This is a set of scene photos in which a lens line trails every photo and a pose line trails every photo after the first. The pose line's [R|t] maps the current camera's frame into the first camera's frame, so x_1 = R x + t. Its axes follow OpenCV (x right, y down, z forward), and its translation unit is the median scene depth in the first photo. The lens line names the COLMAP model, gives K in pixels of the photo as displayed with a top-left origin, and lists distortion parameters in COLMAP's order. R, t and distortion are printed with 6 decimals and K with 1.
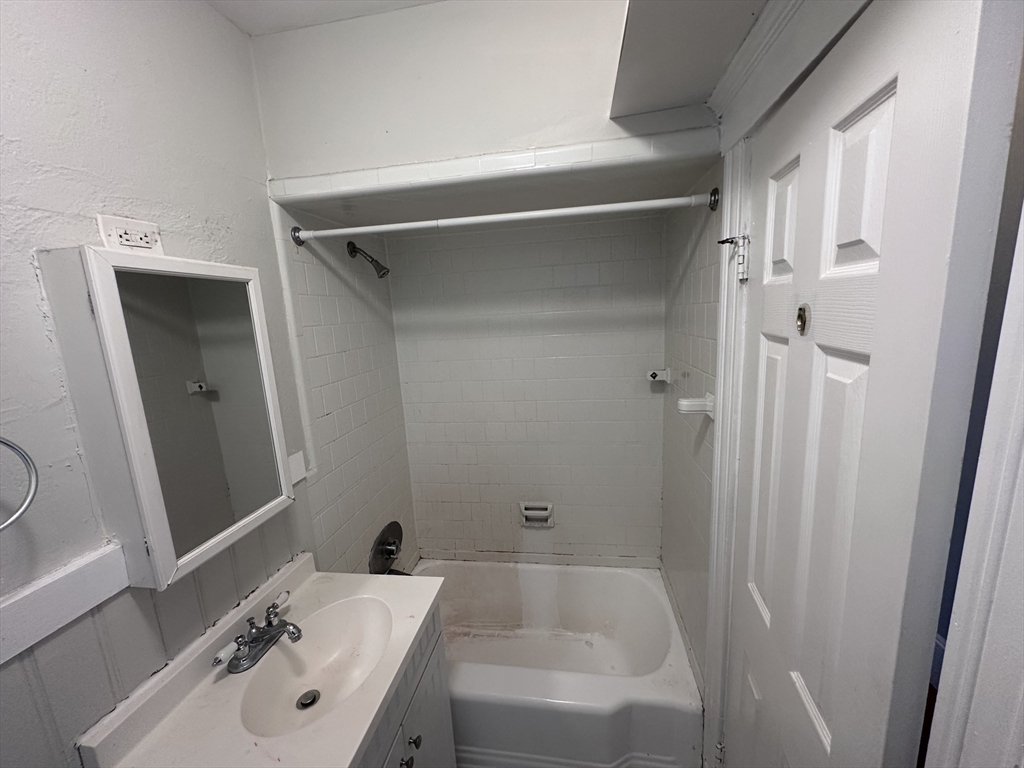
lens RADIAL K [[407.6, 0, 512.0], [0, 407.6, 384.0], [0, 0, 1]] dist [-0.000294, -0.000023]
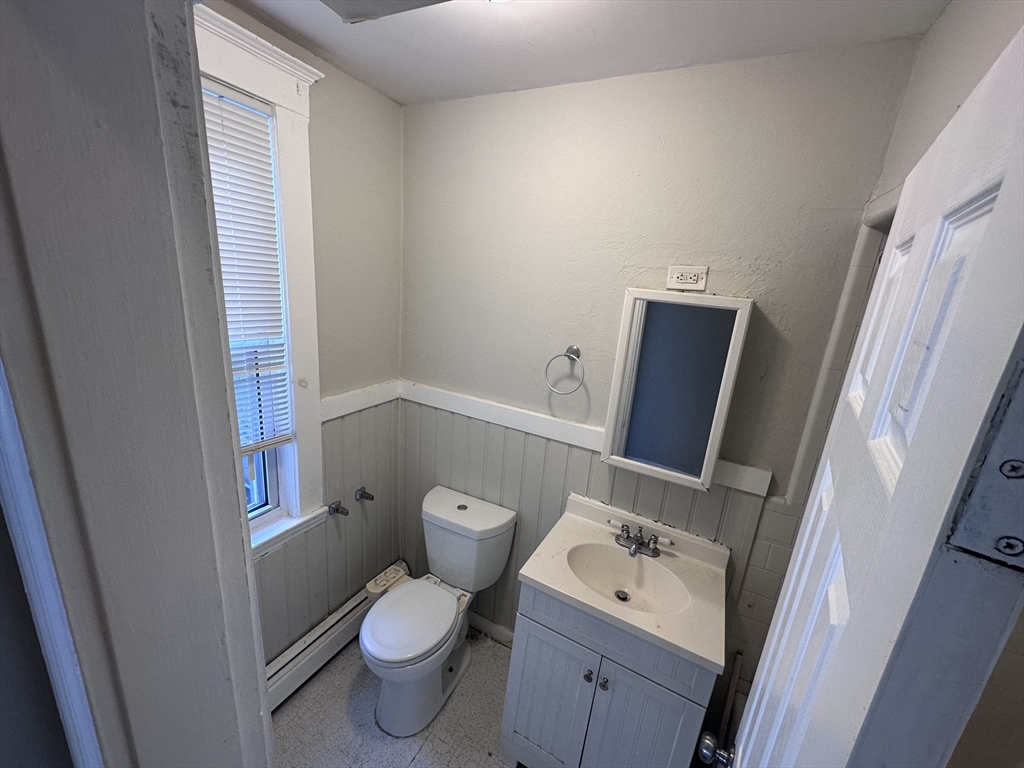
lens RADIAL K [[407.6, 0, 512.0], [0, 407.6, 384.0], [0, 0, 1]] dist [-0.000294, -0.000023]
pose [[-0.325519, 0.272898, -0.905298, 0.822289], [-0.226997, 0.906889, 0.354999, -0.371387], [0.917883, 0.321059, -0.233263, 0.828922]]
